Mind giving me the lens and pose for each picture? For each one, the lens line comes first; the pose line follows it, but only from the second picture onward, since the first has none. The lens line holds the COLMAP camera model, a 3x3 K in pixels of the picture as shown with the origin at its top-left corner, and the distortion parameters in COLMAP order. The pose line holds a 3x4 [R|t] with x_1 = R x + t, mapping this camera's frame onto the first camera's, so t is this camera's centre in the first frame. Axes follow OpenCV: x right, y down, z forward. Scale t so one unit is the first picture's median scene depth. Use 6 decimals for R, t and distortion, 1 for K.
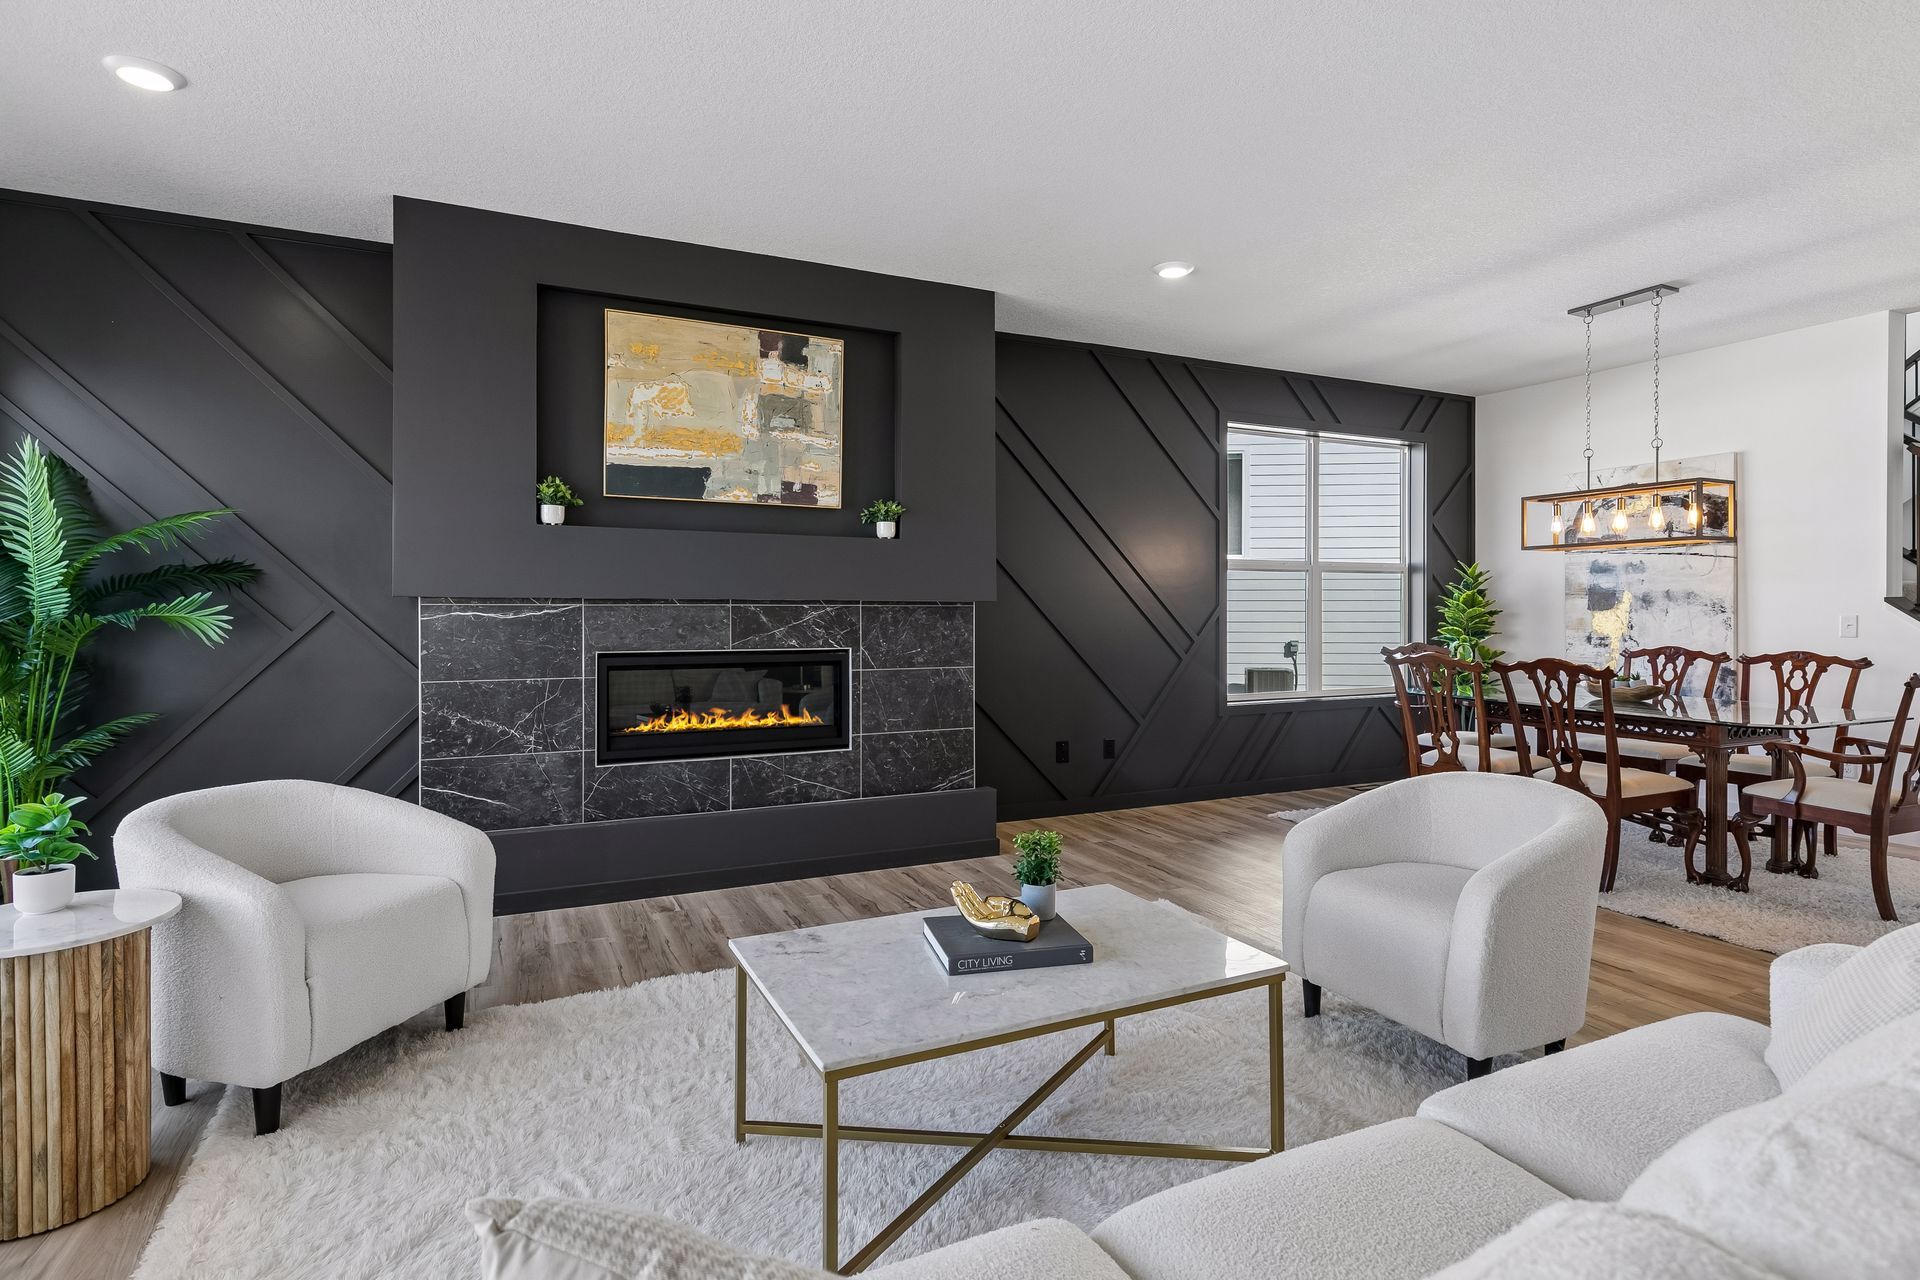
lens RADIAL K [[973.5, 0, 971.3], [0, 973.5, 611.0], [0, 0, 1]] dist [-0.000492, -0.000427]
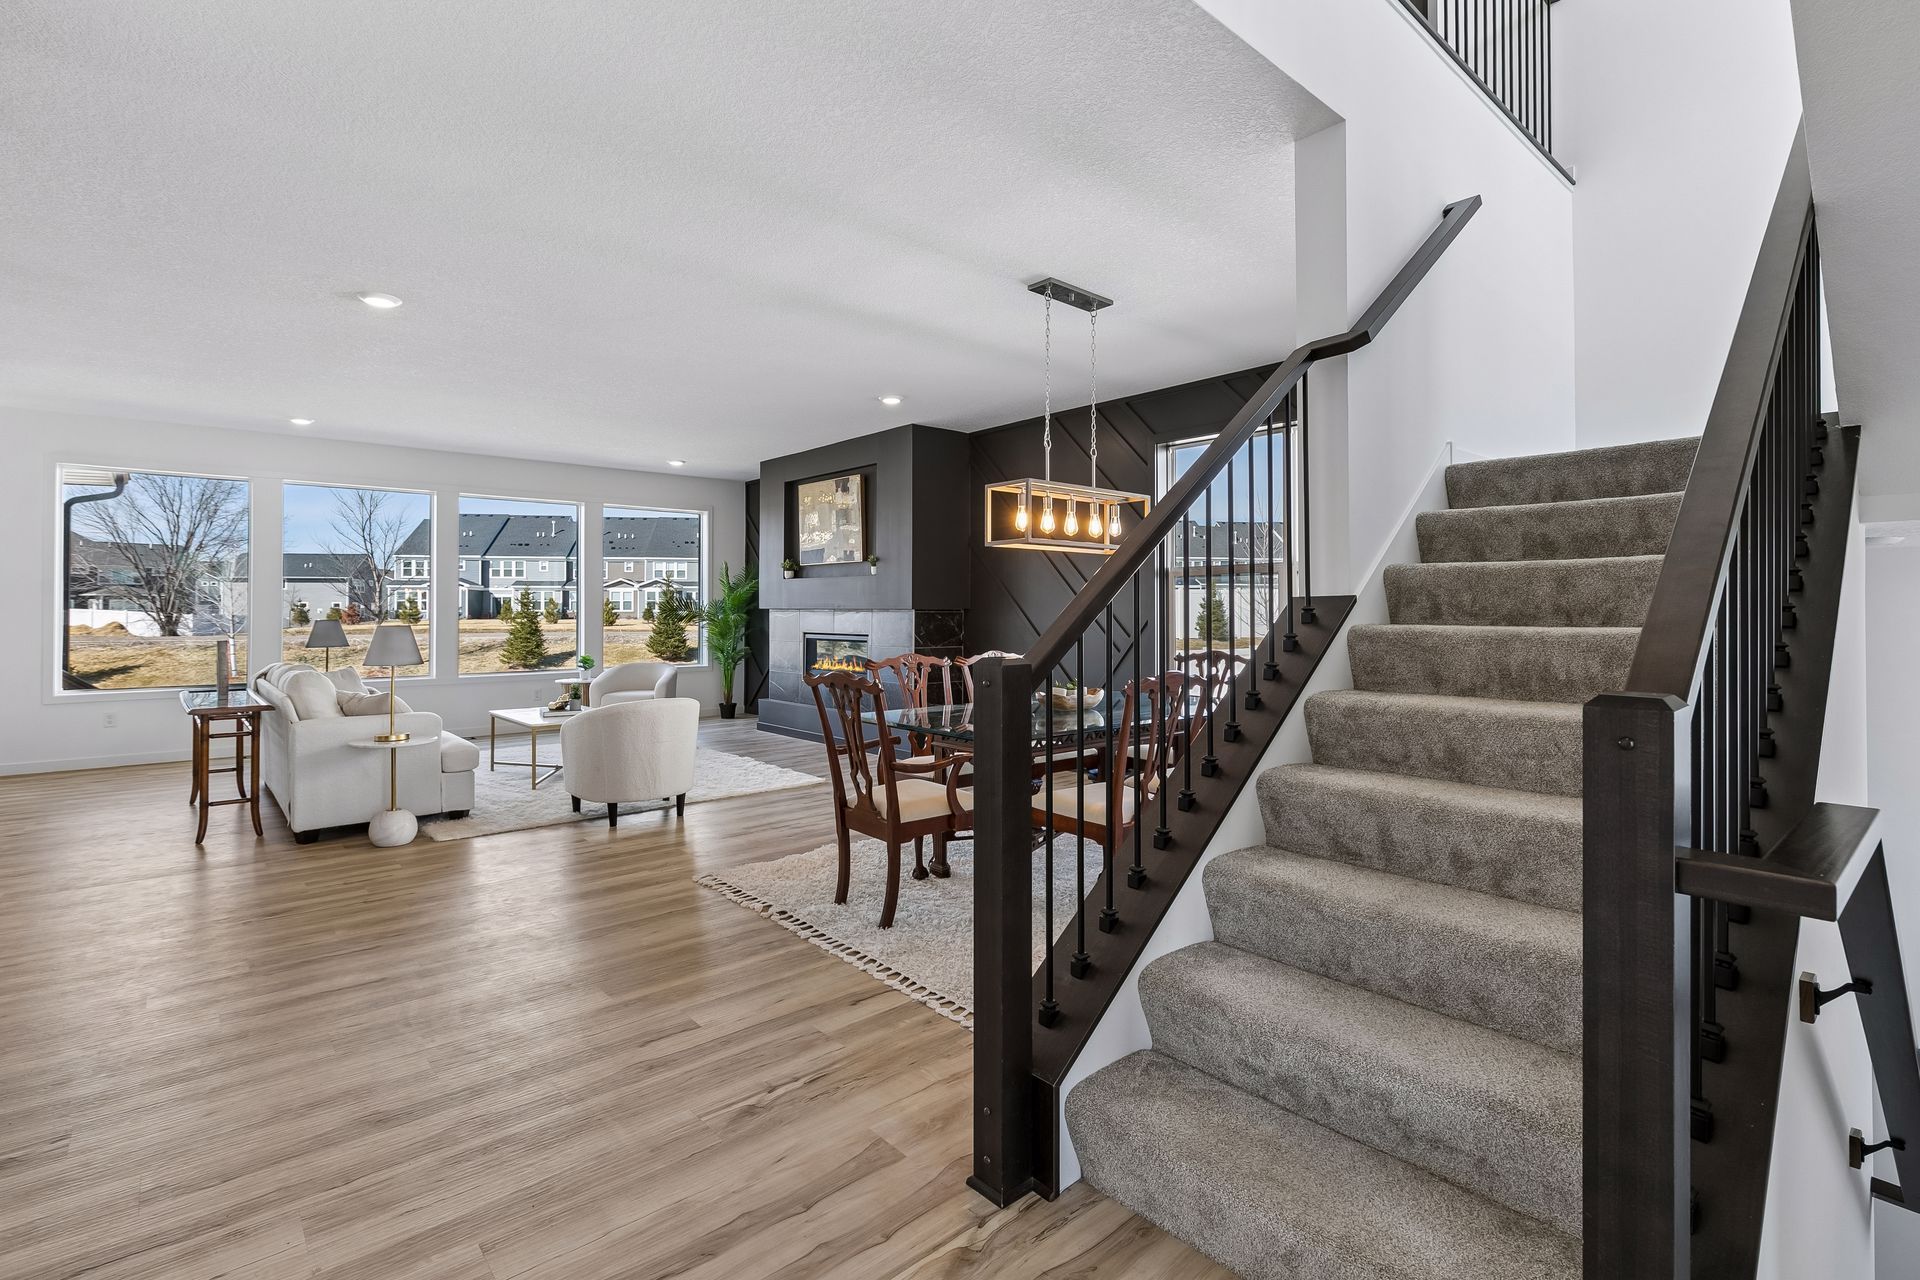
lens RADIAL K [[896.5, 0, 964.5], [0, 896.5, 599.0], [0, 0, 1]] dist [-0.002967, -0.000361]
pose [[0.268568, -0.015631, -0.963134, 1.669237], [-0.002070, 0.999857, -0.016804, -0.001528], [0.963259, 0.006506, 0.268497, 0.742220]]
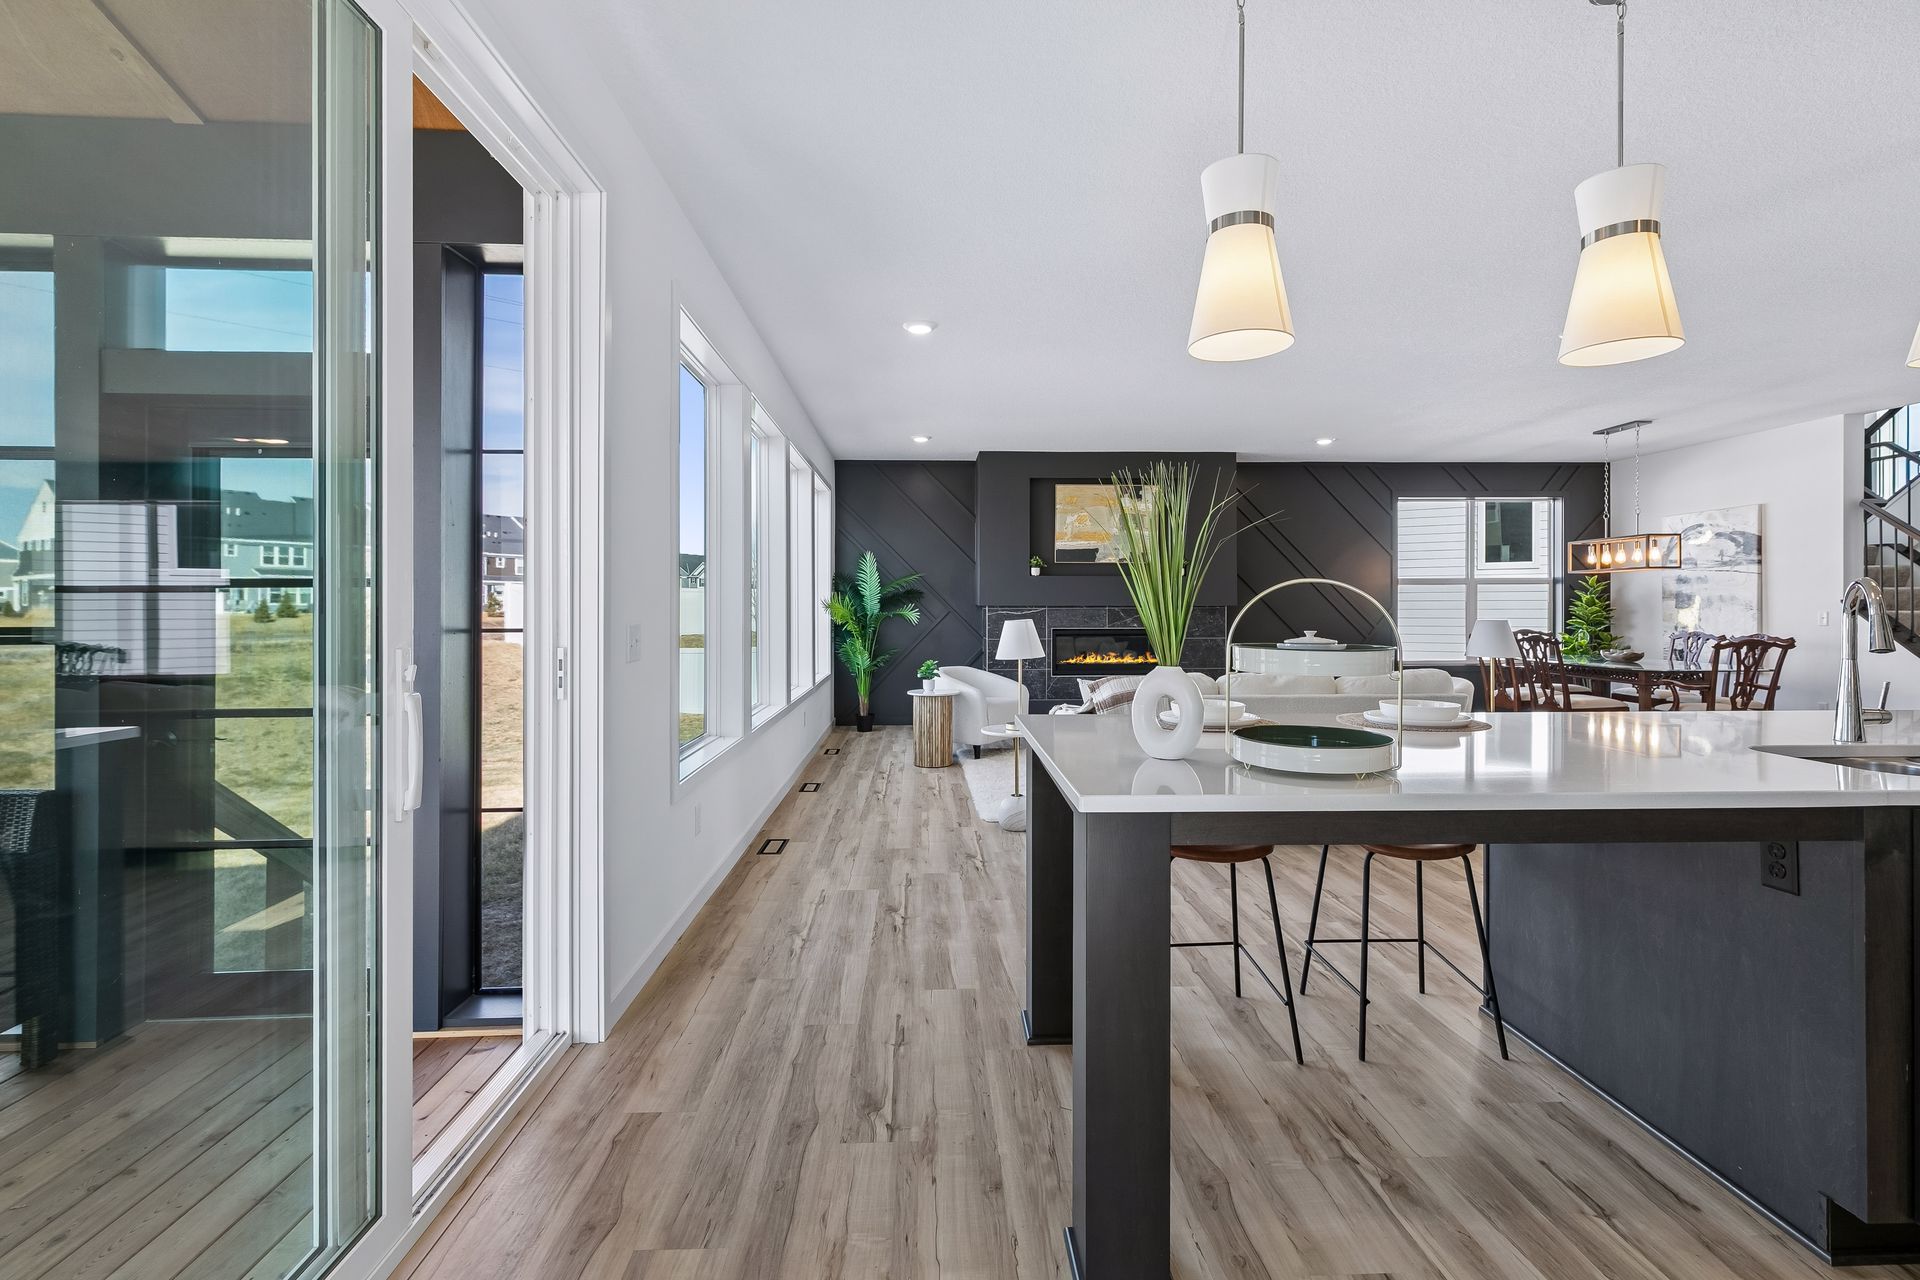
lens RADIAL K [[872.6, 0, 957.6], [0, 872.6, 607.3], [0, 0, 1]] dist [0.001862, -0.000343]
pose [[0.916425, -0.004281, -0.400184, 0.239618], [0.003290, 0.999990, -0.003165, -0.002926], [0.400194, 0.001584, 0.916429, -0.976042]]
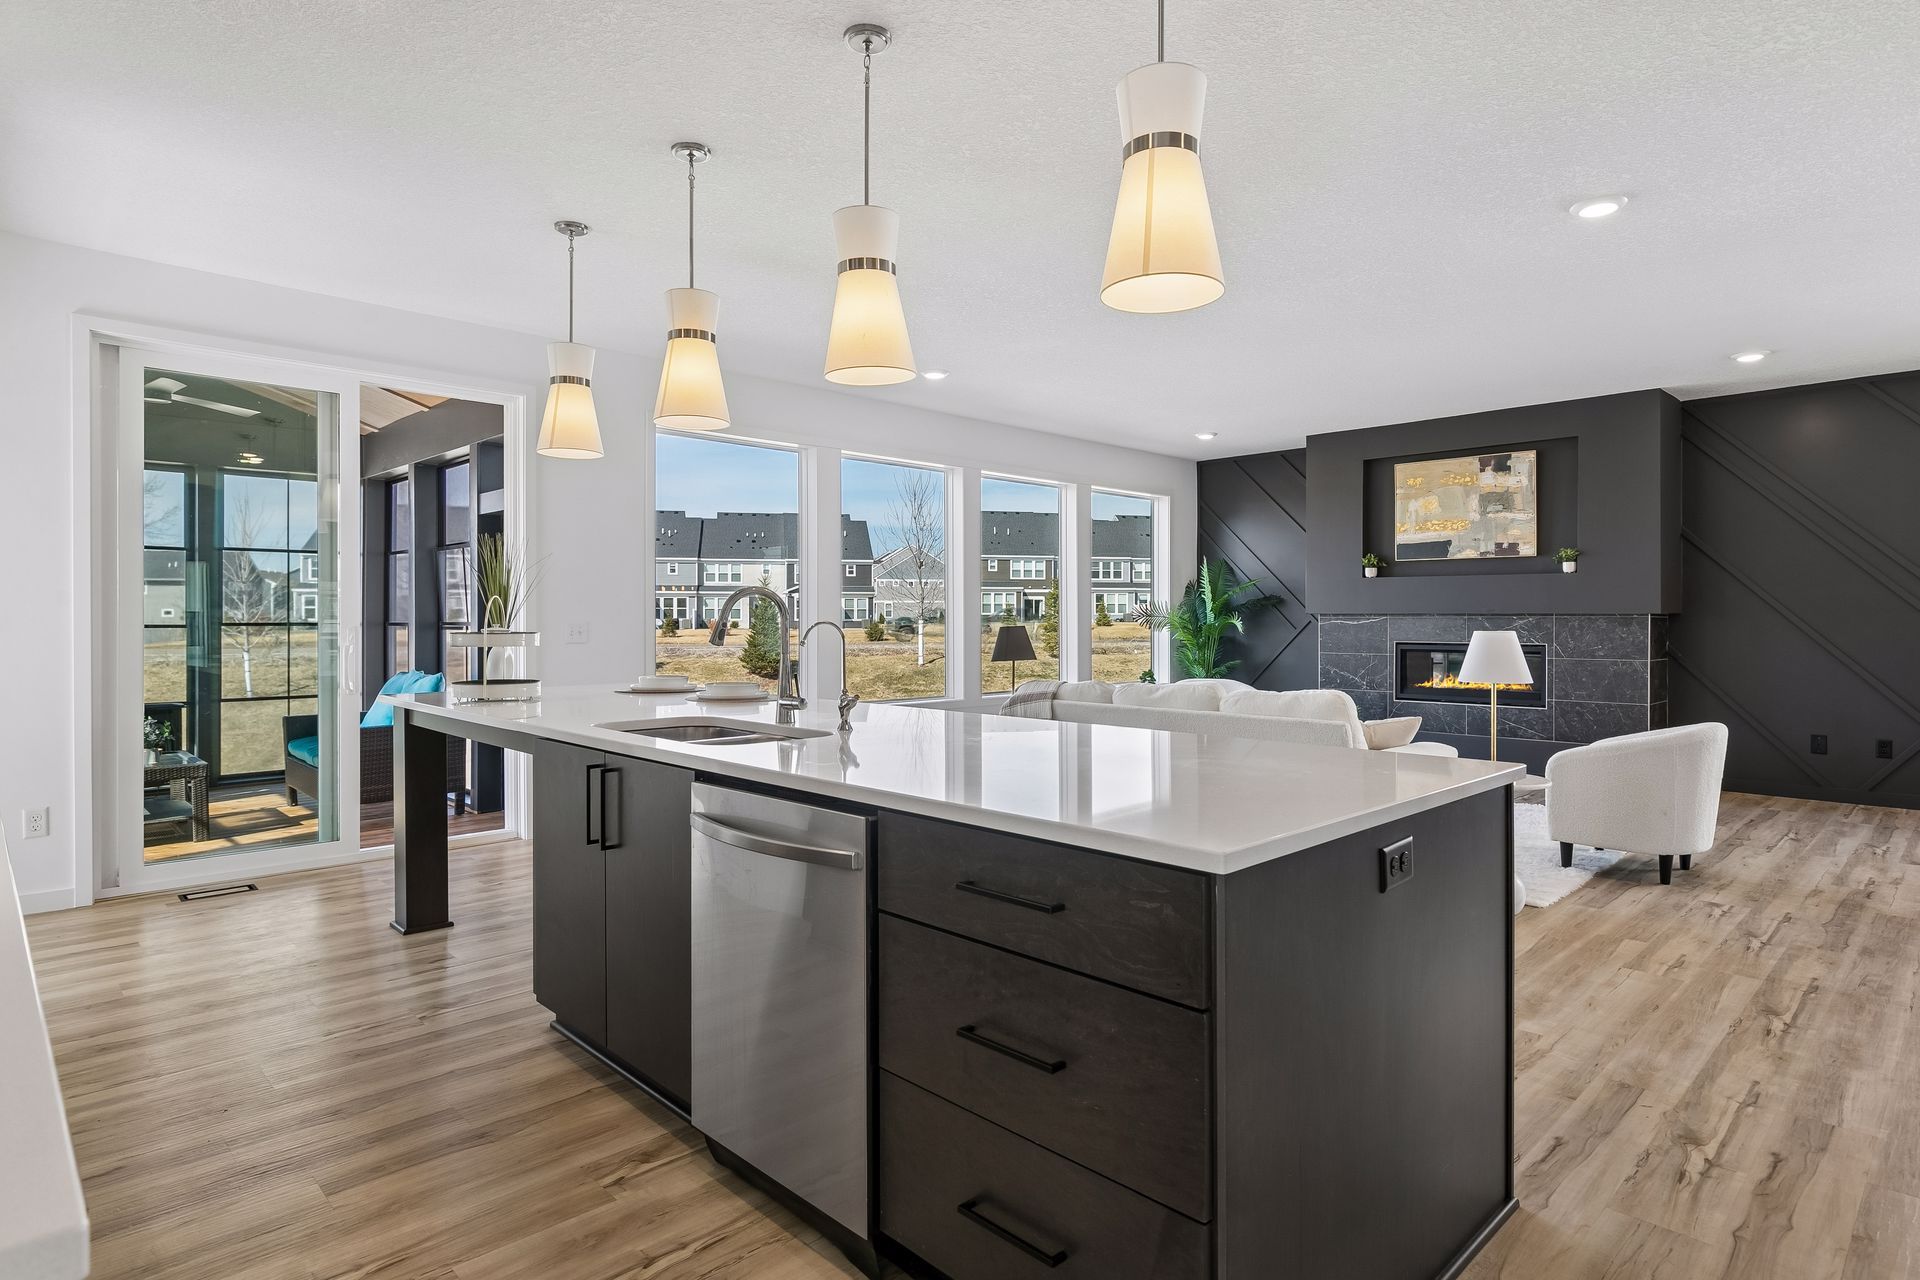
lens RADIAL K [[1026.9, 0, 963.0], [0, 1026.9, 620.9], [0, 0, 1]] dist [0.004999, 0.000603]
pose [[0.315872, 0.000121, -0.948802, 1.196661], [-0.002393, 0.999997, -0.000669, 0.004403], [0.948799, 0.002481, 0.315871, -0.429034]]
